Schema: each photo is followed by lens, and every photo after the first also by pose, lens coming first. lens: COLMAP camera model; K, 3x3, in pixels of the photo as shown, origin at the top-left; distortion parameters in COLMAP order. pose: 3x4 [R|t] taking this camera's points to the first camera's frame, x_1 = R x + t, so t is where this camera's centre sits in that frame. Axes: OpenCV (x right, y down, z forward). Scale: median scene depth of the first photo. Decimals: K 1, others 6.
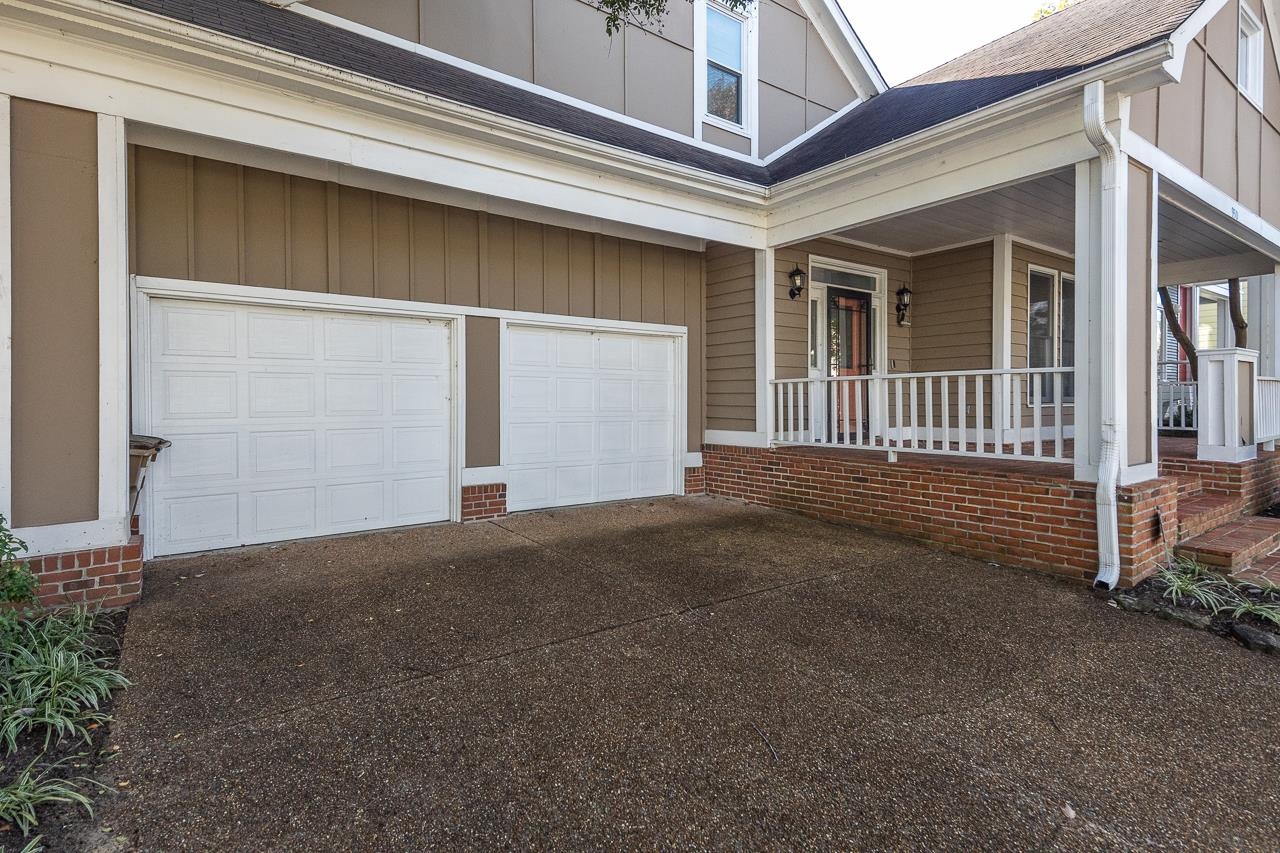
lens RADIAL K [[621.7, 0, 667.6], [0, 621.7, 396.9], [0, 0, 1]] dist [0.042183, -0.005470]
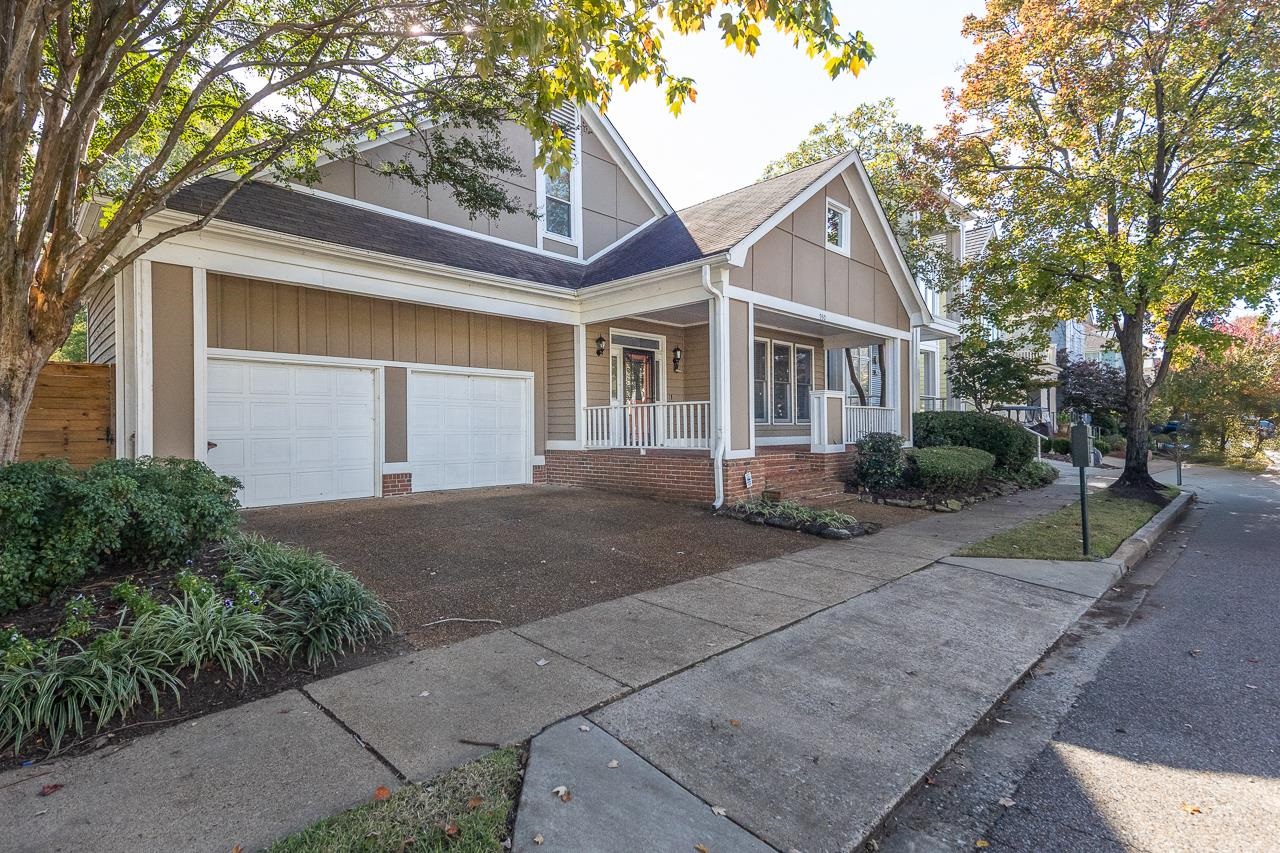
lens RADIAL K [[621.7, 0, 630.1], [0, 621.7, 427.7], [0, 0, 1]] dist [0.042183, -0.005470]
pose [[0.995070, -0.002670, 0.099137, 0.123059], [0.002135, 0.999983, 0.005496, 0.015783], [-0.099150, -0.005257, 0.995059, -0.572026]]
